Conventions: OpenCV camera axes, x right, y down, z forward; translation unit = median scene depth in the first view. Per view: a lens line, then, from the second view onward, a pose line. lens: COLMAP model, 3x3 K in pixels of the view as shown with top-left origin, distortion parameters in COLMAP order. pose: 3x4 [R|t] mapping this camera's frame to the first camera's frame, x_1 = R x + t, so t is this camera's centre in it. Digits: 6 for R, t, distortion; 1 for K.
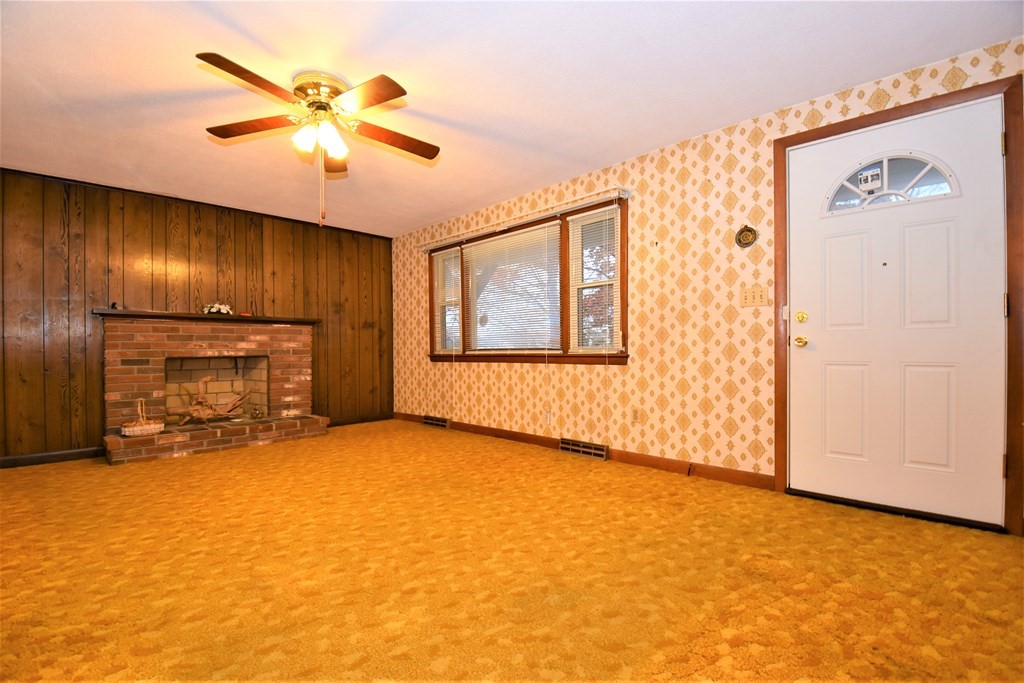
lens RADIAL K [[490.4, 0, 512.6], [0, 490.4, 345.1], [0, 0, 1]] dist [-0.000039, -0.000734]
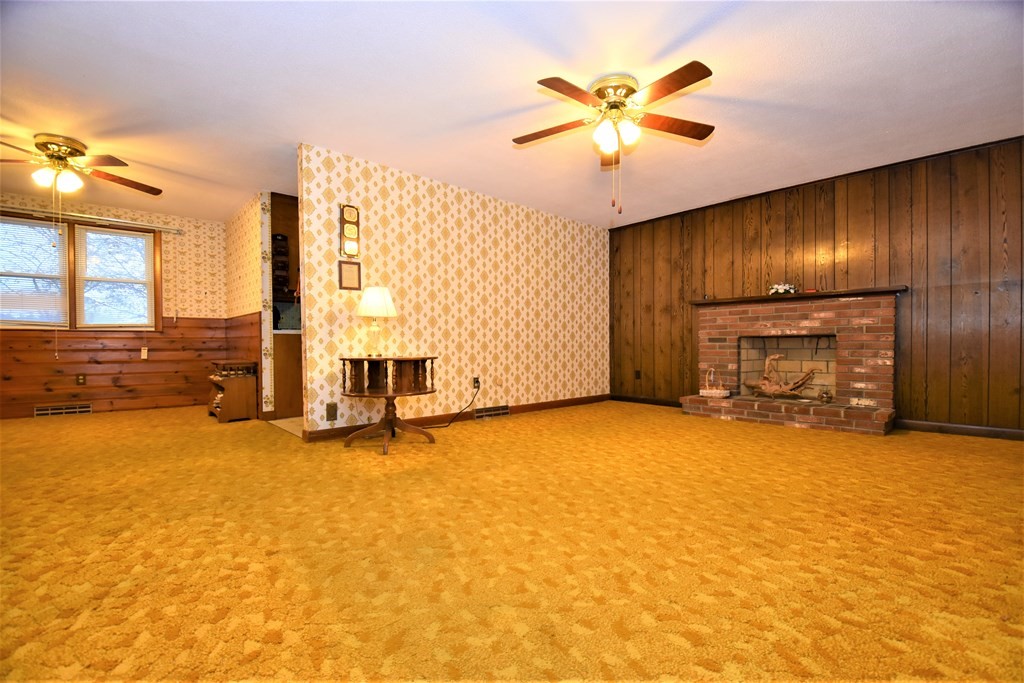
lens RADIAL K [[450.2, 0, 500.3], [0, 450.2, 352.5], [0, 0, 1]] dist [0.026347, -0.032043]
pose [[-0.096520, 0.024560, -0.995028, 0.463626], [0.011902, 0.999653, 0.023519, 0.034200], [0.995260, -0.009573, -0.096779, 0.570997]]
